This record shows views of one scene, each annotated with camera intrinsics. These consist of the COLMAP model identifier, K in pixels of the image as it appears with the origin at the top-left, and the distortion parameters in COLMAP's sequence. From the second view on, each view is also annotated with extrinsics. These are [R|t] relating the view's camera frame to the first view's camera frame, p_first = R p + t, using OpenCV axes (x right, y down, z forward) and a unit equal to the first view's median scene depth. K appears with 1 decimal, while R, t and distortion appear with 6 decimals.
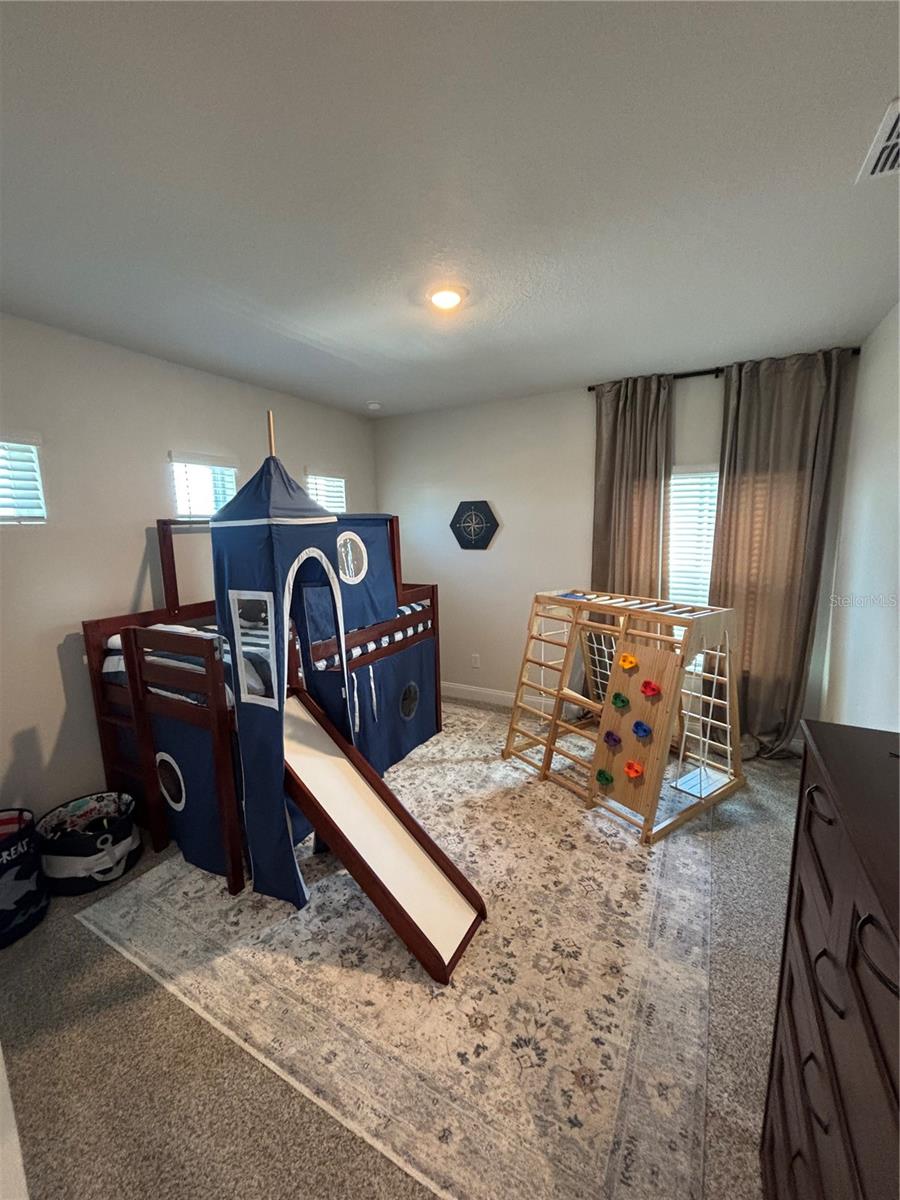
lens RADIAL K [[484.5, 0, 450.0], [0, 484.5, 600.0], [0, 0, 1]] dist [-0.000039, 0.000642]
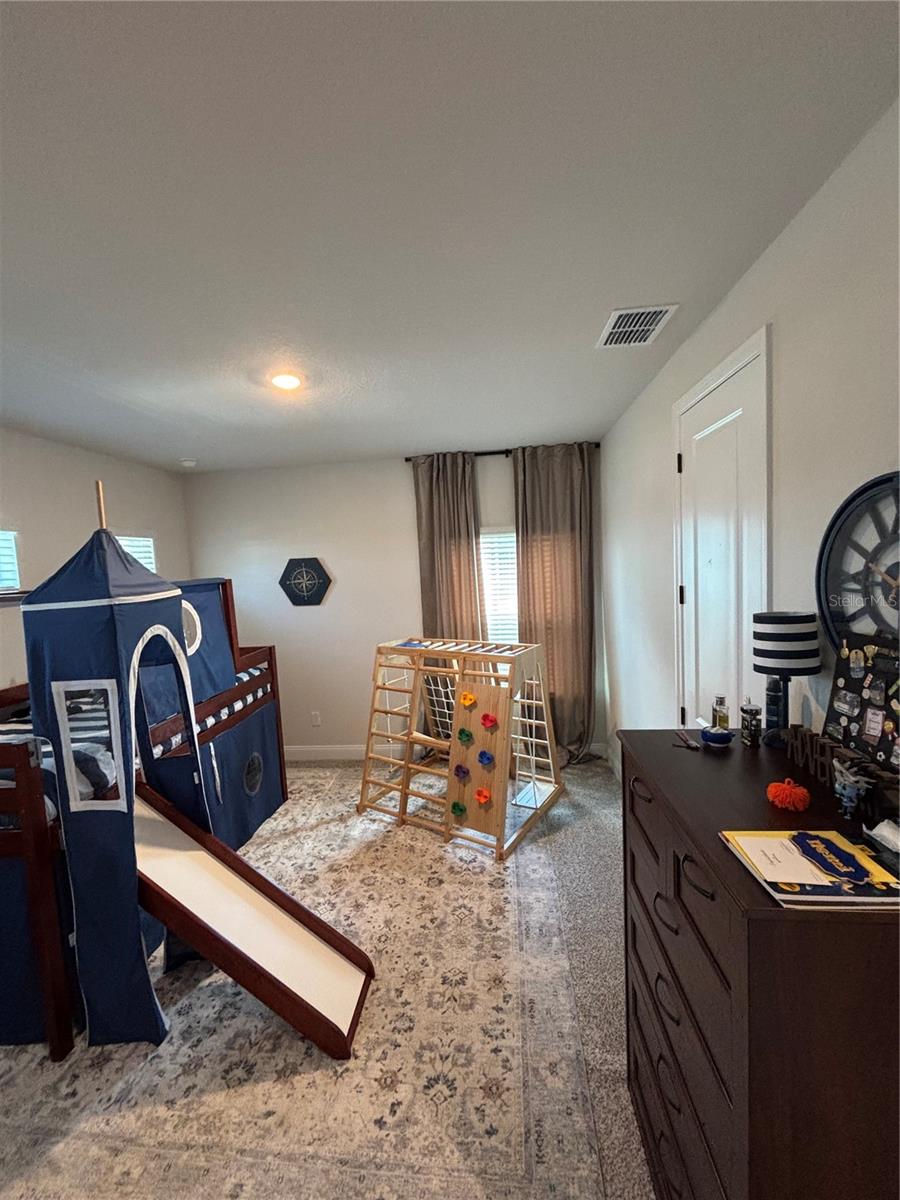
lens RADIAL K [[484.9, 0, 450.0], [0, 484.9, 600.0], [0, 0, 1]] dist [0.020534, -0.005250]
pose [[0.923758, -0.059599, 0.378312, -0.098679], [0.094144, 0.992844, -0.073467, -0.027874], [-0.371226, 0.103481, 0.922758, -0.068476]]
